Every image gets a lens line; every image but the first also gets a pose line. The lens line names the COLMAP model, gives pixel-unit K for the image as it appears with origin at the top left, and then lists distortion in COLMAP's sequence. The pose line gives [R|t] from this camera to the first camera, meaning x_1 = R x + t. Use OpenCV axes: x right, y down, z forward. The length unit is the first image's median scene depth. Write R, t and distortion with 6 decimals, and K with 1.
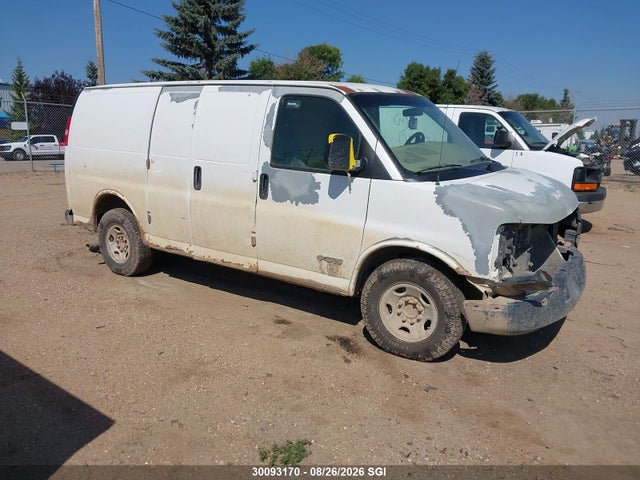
lens RADIAL K [[511.3, 0, 327.4], [0, 511.3, 239.5], [0, 0, 1]] dist [0.004071, -0.002202]
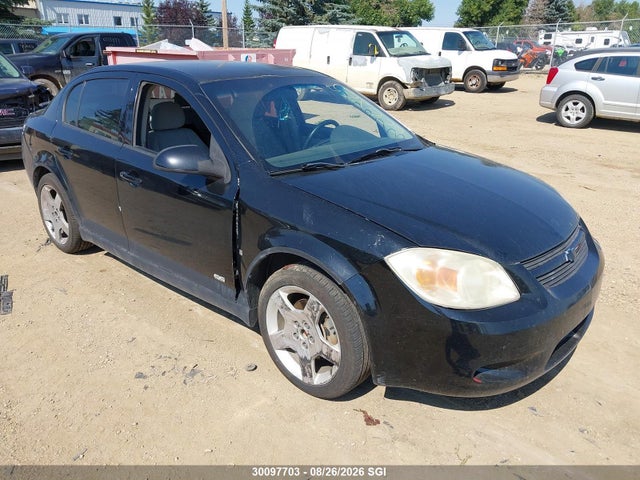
lens RADIAL K [[511.3, 0, 327.4], [0, 511.3, 239.5], [0, 0, 1]] dist [0.004071, -0.002202]
pose [[0.989762, 0.037750, -0.137646, 0.241593], [-0.015529, 0.987146, 0.159063, 0.546771], [0.141881, -0.155297, 0.977626, -2.599081]]
